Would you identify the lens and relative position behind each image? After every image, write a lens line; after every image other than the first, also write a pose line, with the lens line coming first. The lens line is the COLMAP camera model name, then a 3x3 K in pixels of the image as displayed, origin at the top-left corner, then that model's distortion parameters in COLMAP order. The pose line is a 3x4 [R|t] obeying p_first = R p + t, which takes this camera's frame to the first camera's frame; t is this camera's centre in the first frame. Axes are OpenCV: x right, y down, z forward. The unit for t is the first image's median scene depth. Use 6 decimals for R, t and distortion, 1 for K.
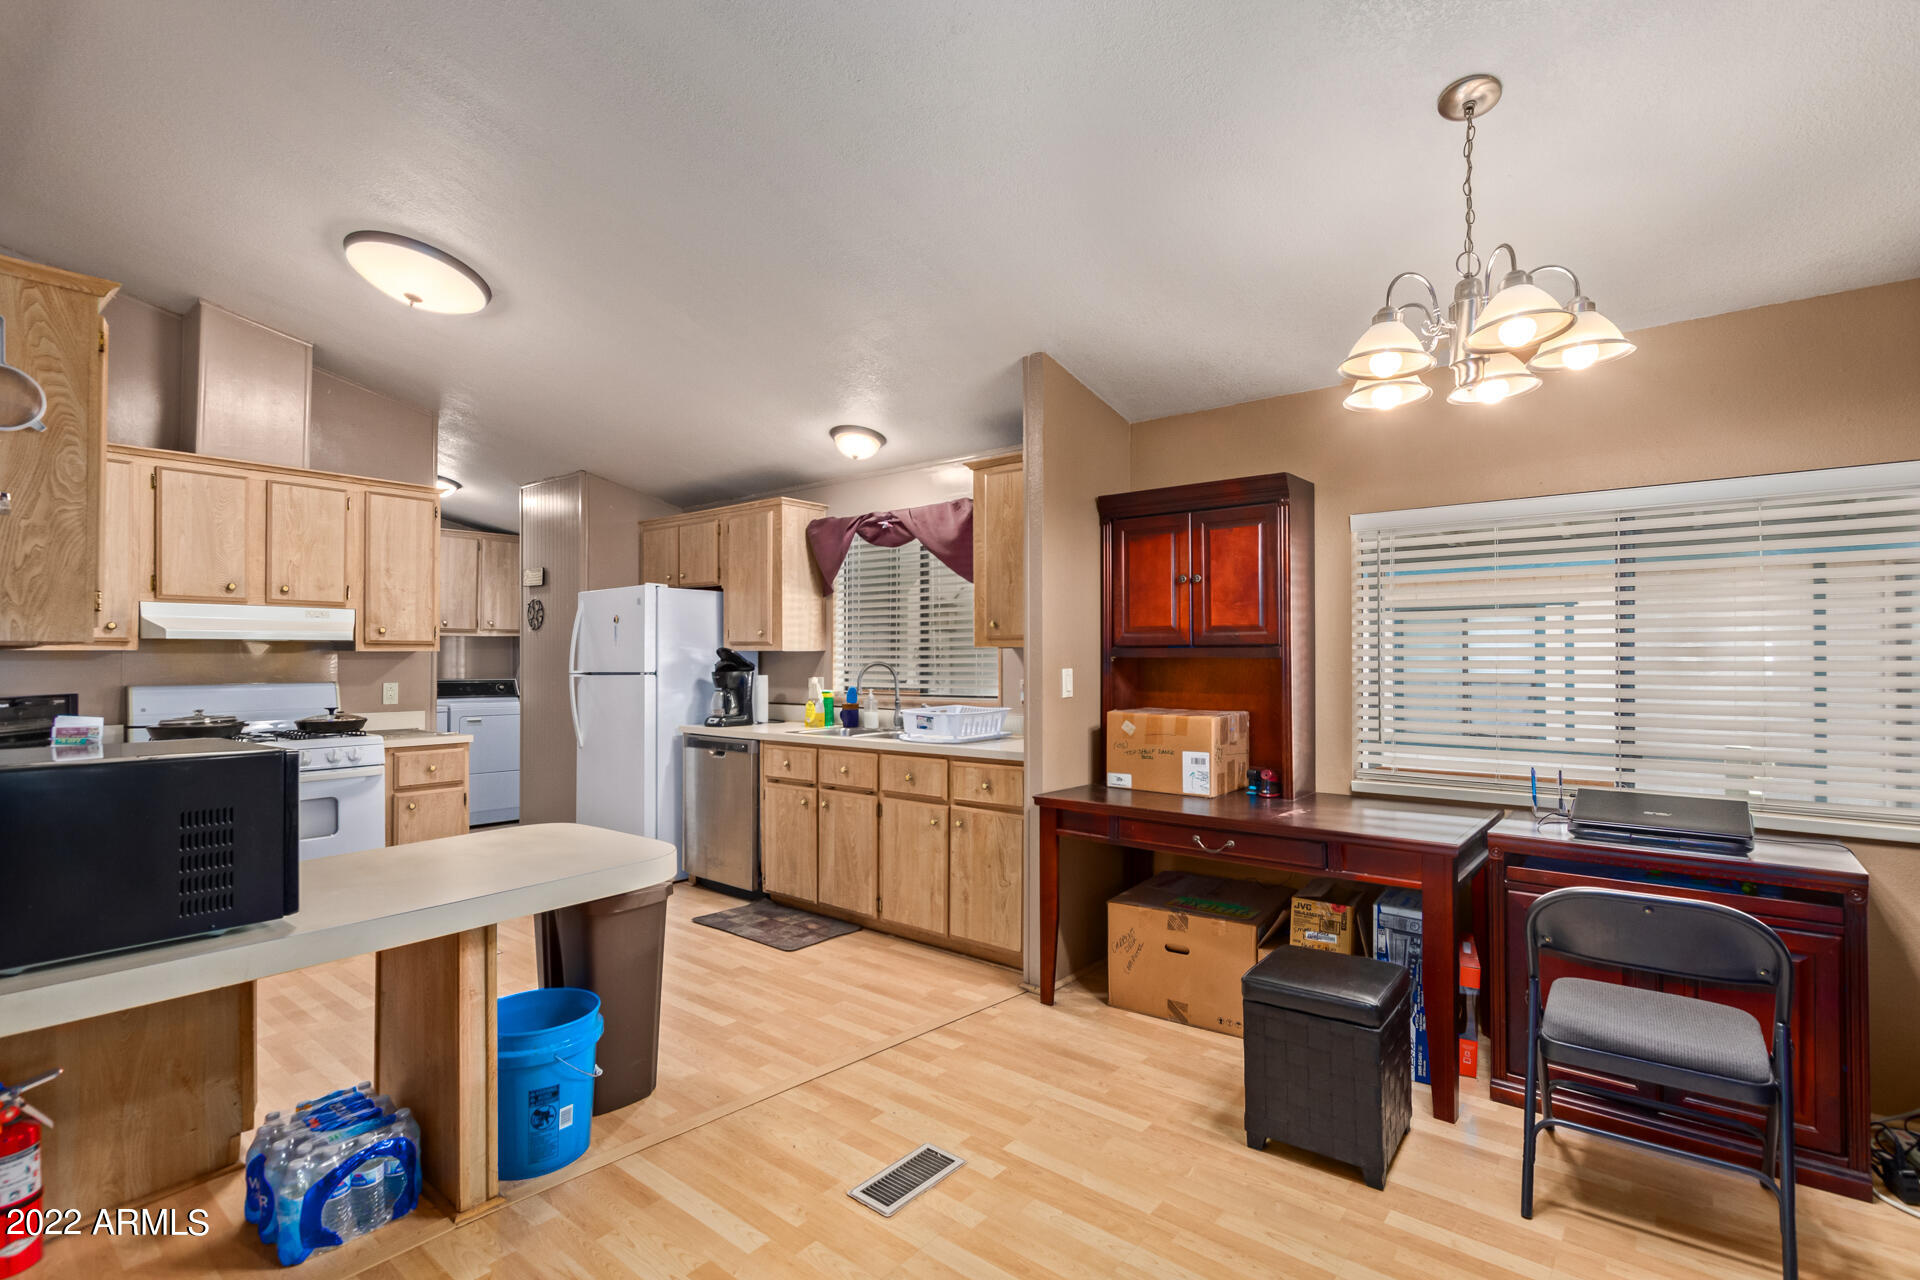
lens RADIAL K [[887.4, 0, 992.9], [0, 887.4, 656.9], [0, 0, 1]] dist [-0.004337, -0.000747]
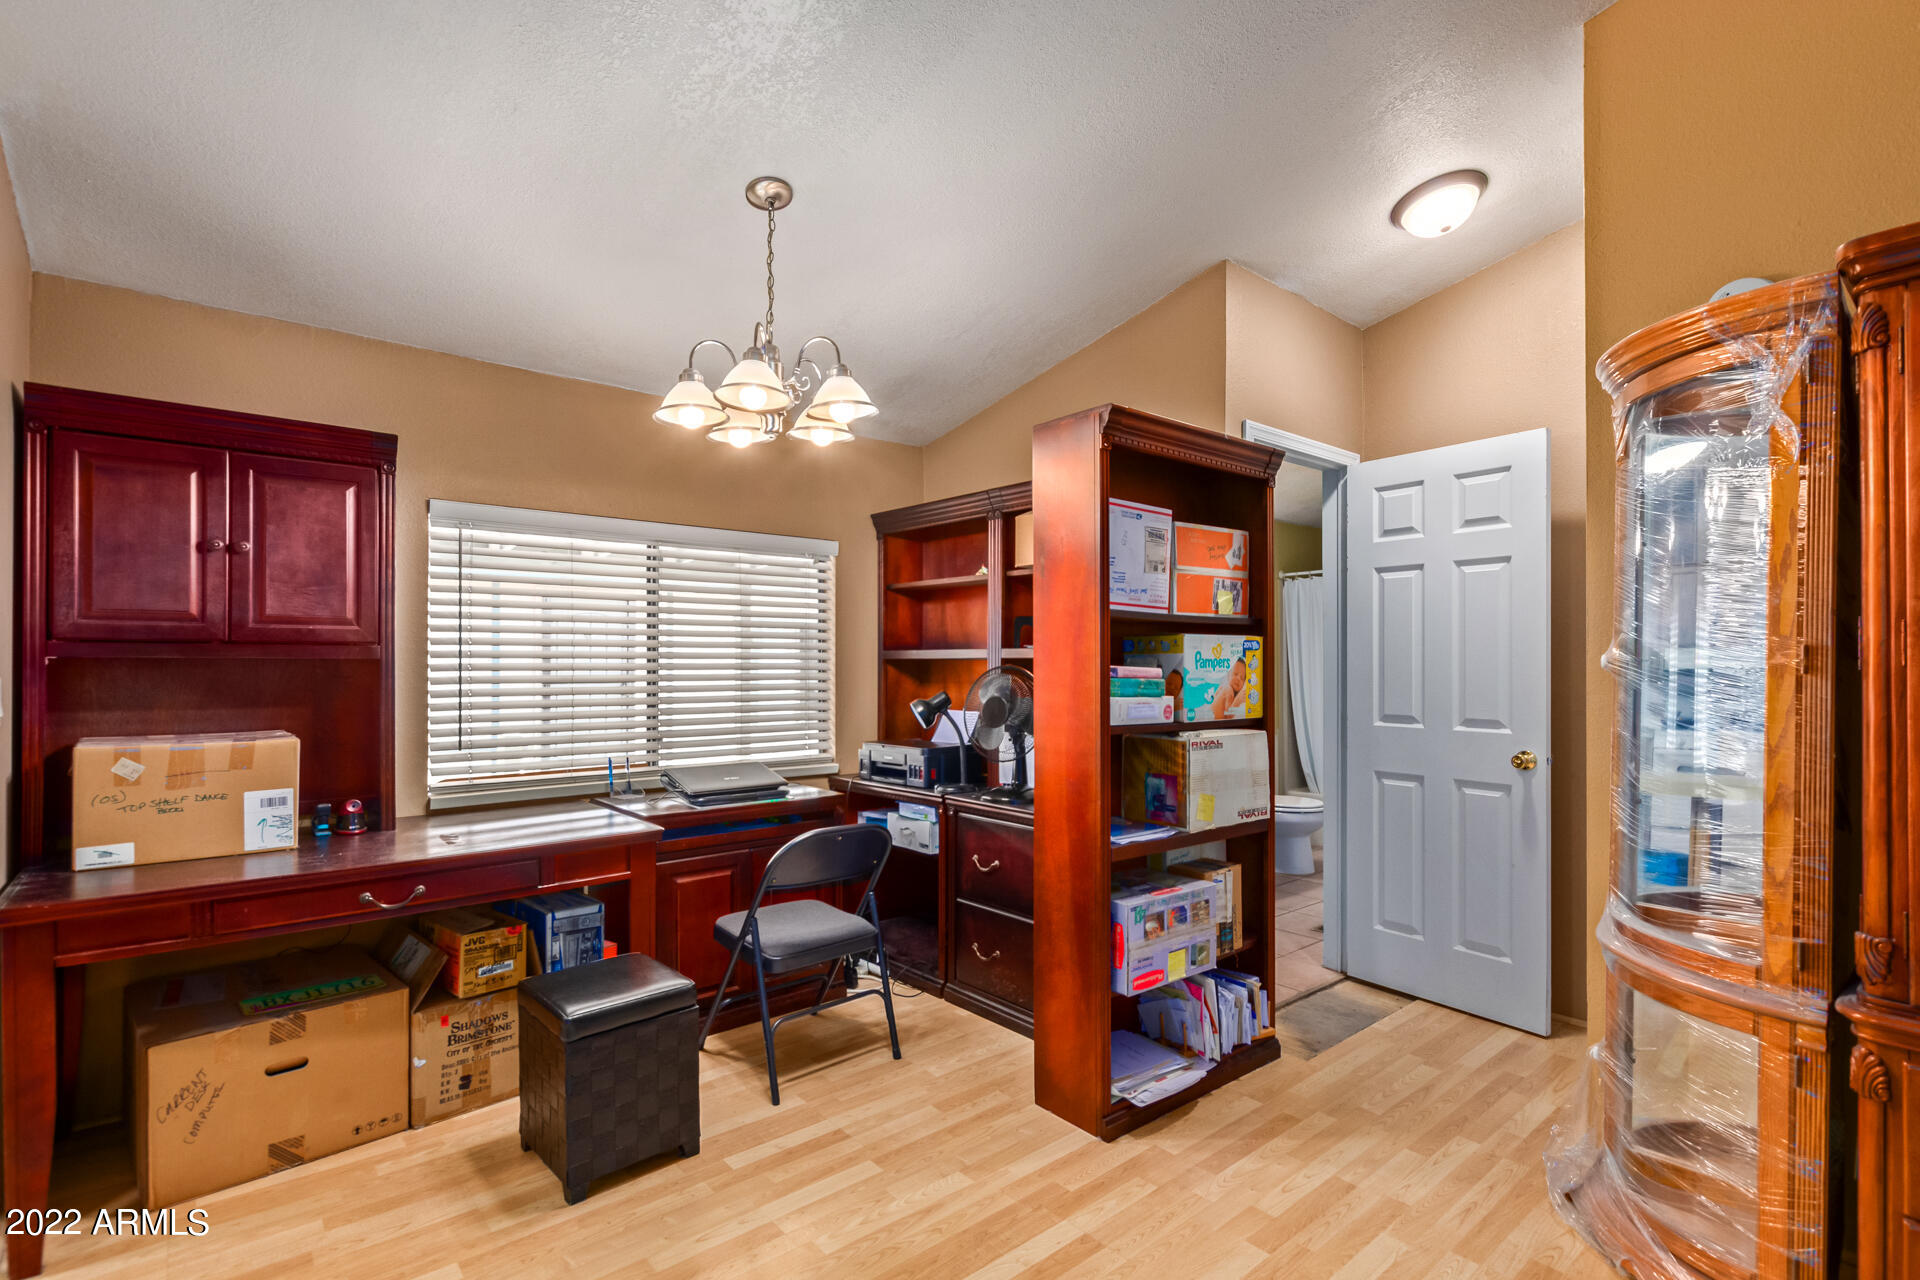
lens RADIAL K [[887.4, 0, 946.9], [0, 887.4, 655.1], [0, 0, 1]] dist [-0.004337, -0.000747]
pose [[0.206420, 0.006965, 0.978439, -0.318055], [-0.002565, 0.999975, -0.006577, 0.001250], [-0.978460, -0.001152, 0.206433, 0.276499]]
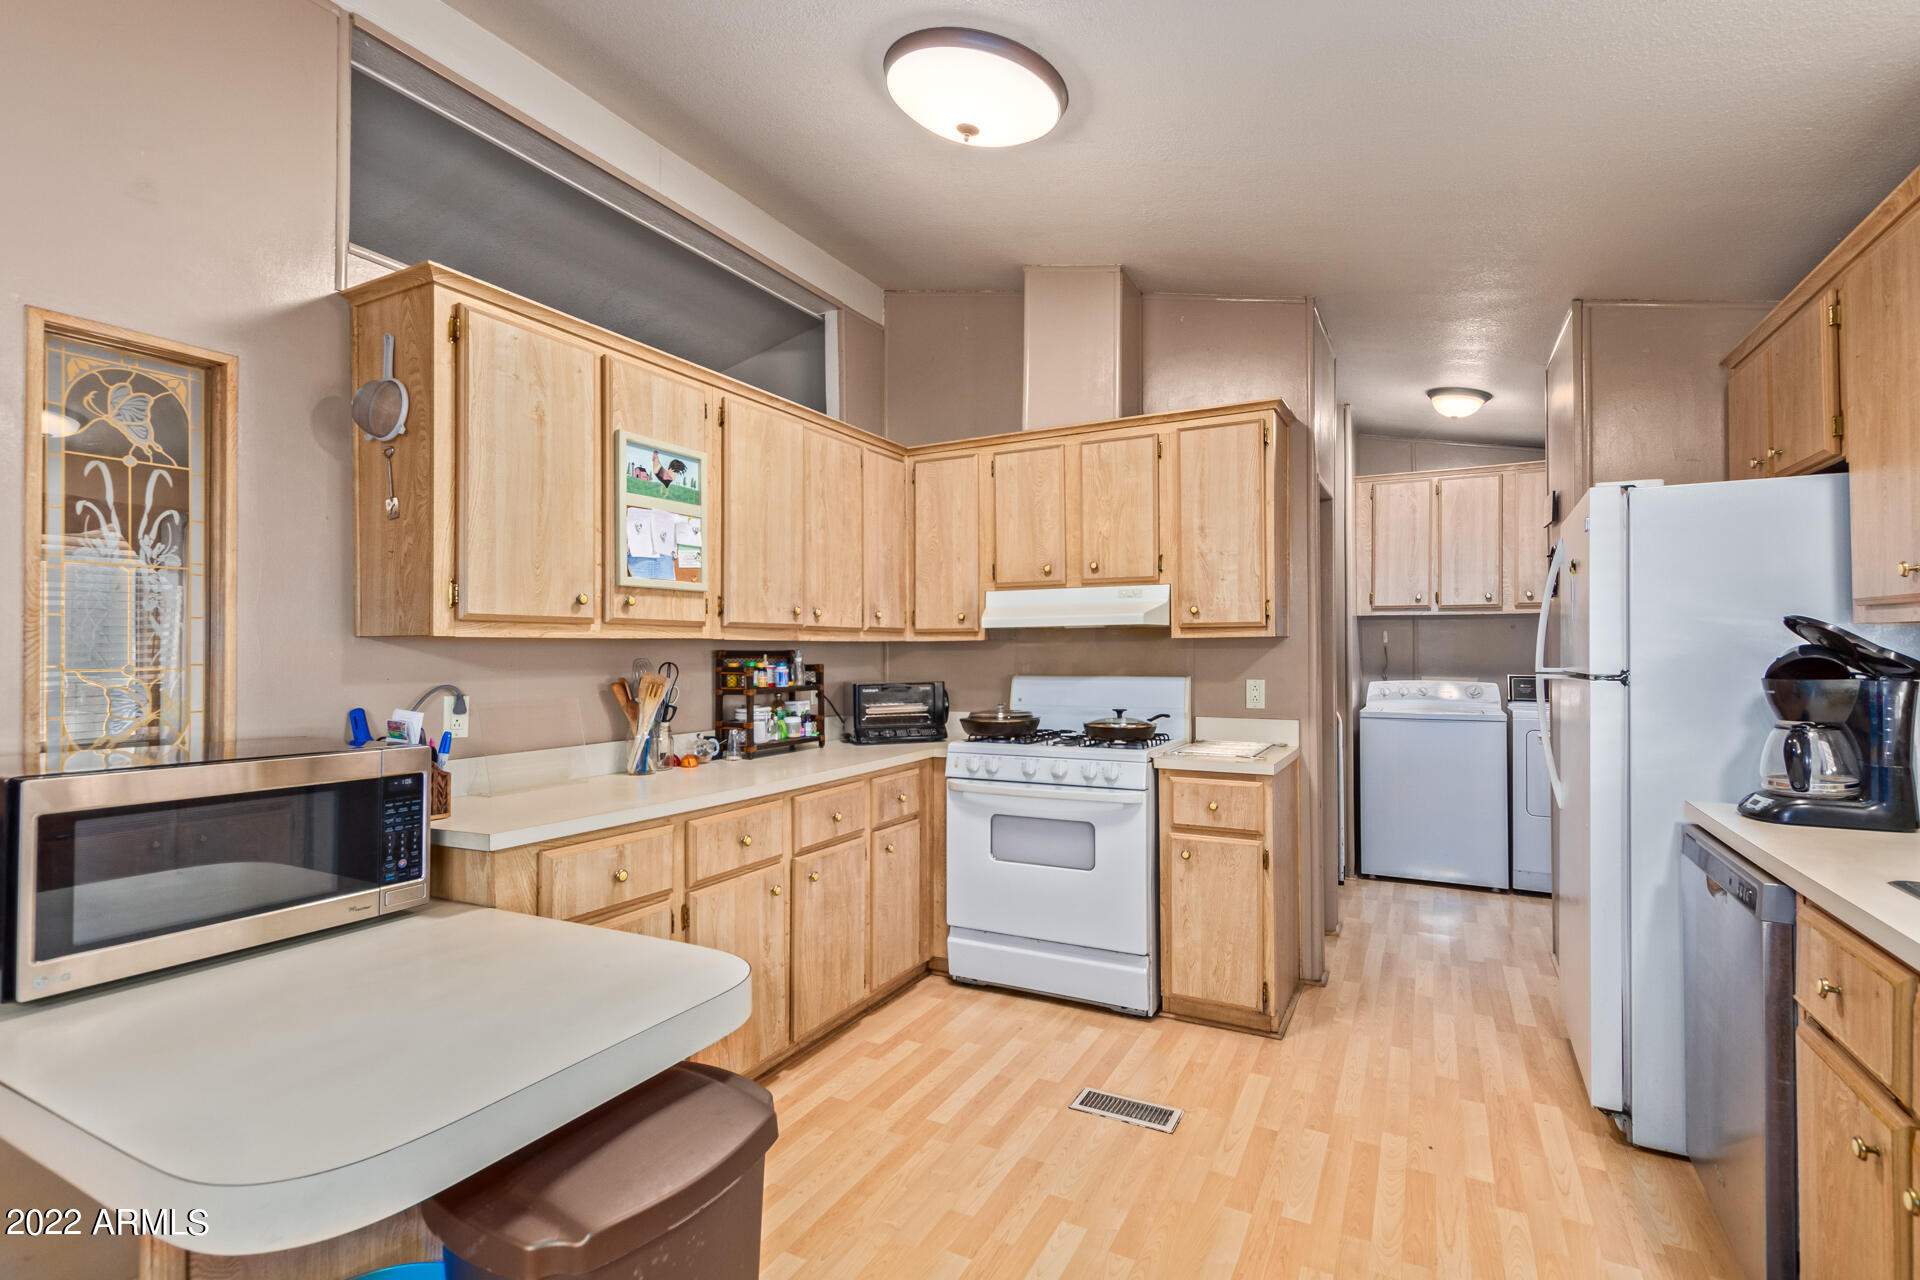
lens RADIAL K [[887.4, 0, 927.2], [0, 887.4, 649.6], [0, 0, 1]] dist [-0.004337, -0.000747]
pose [[0.147749, 0.000803, -0.989025, 0.024334], [0.007202, 0.999972, 0.001888, 0.000850], [0.988999, -0.007402, 0.147739, 0.757522]]
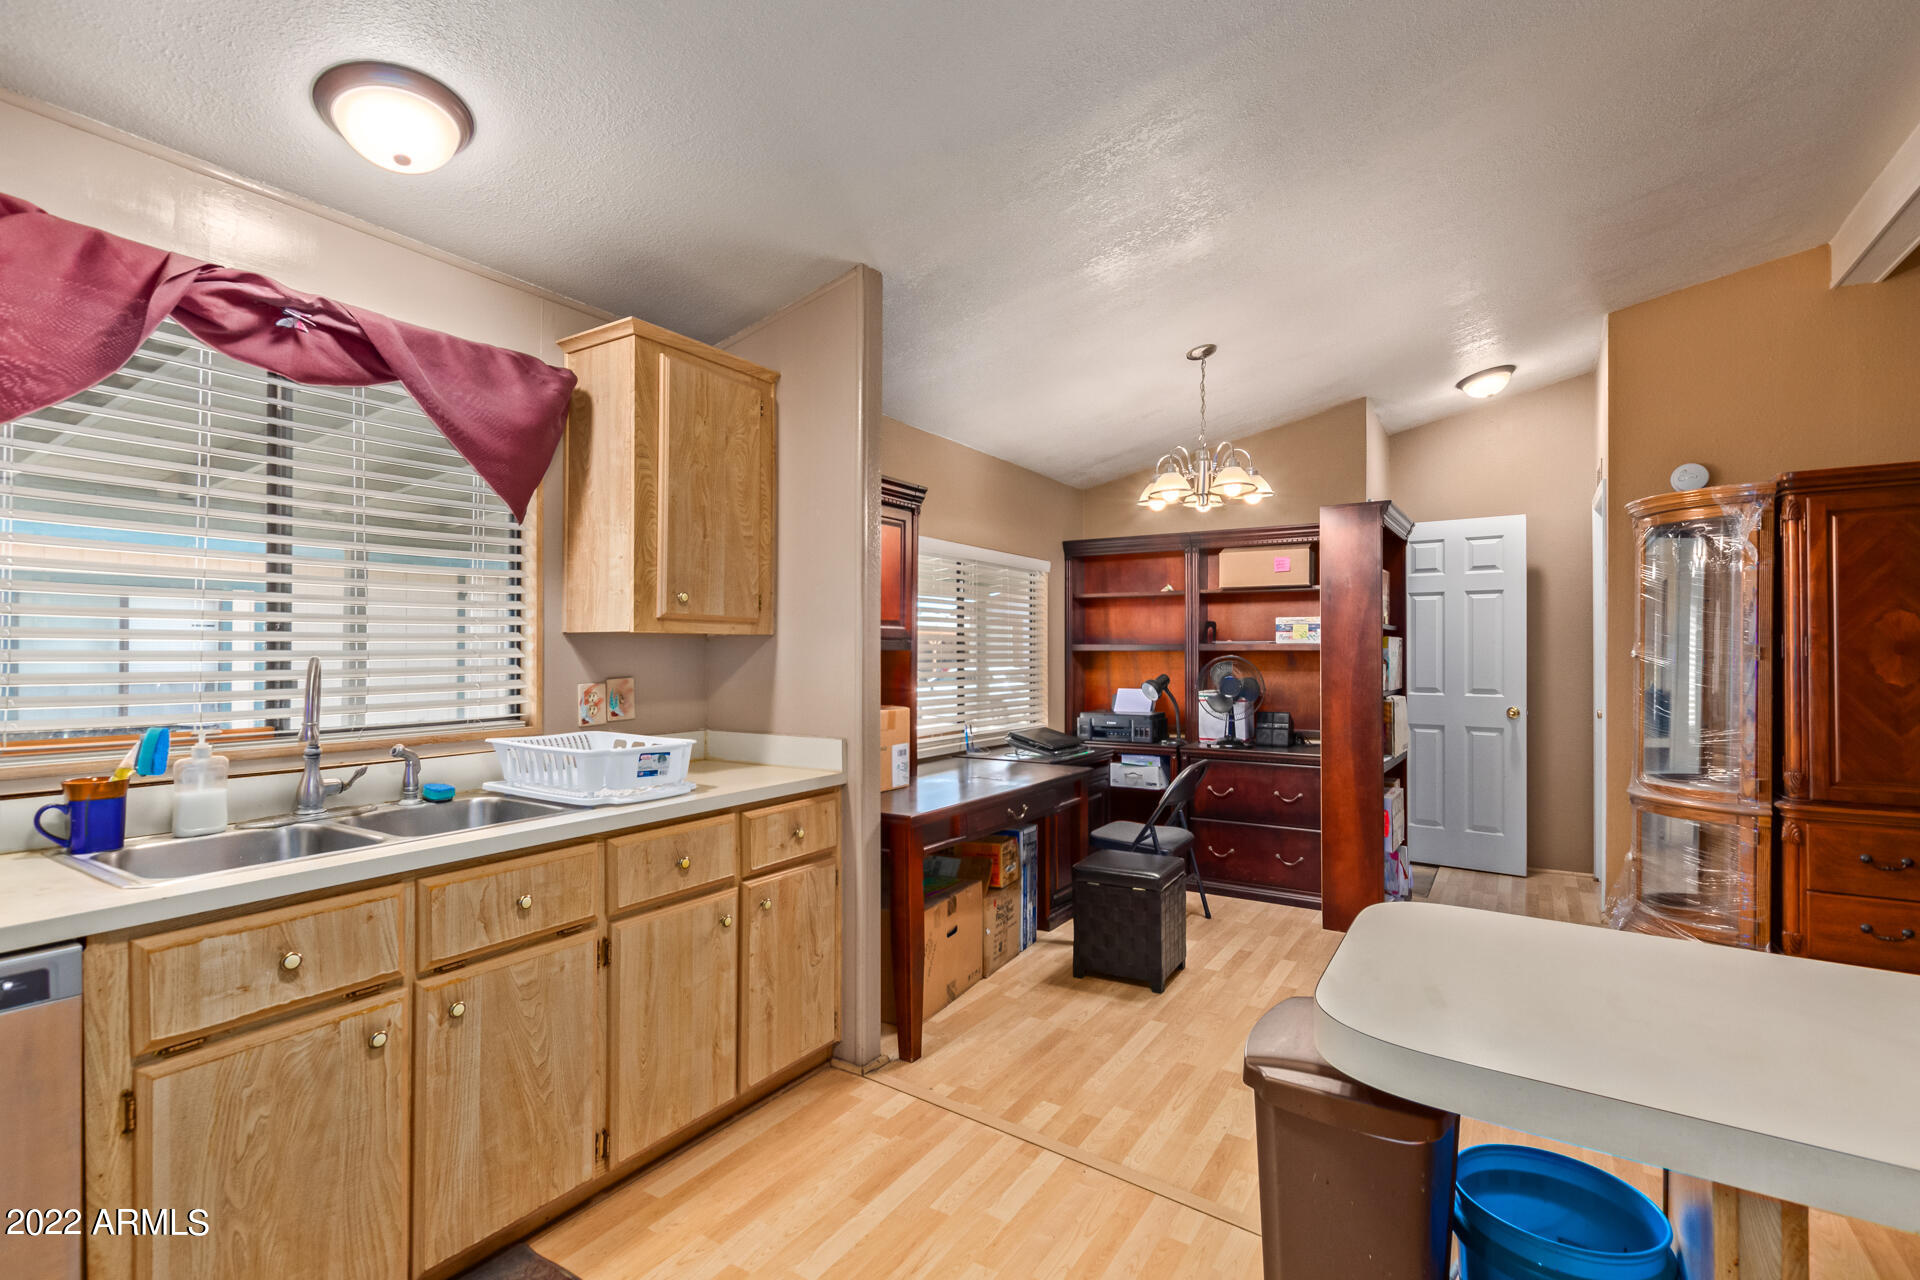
lens RADIAL K [[887.4, 0, 936.9], [0, 887.4, 644.2], [0, 0, 1]] dist [-0.004337, -0.000747]
pose [[-0.083317, 0.009206, 0.996481, -0.688583], [-0.004335, 0.999945, -0.009600, 0.002894], [-0.996514, -0.005120, -0.083273, 0.919555]]
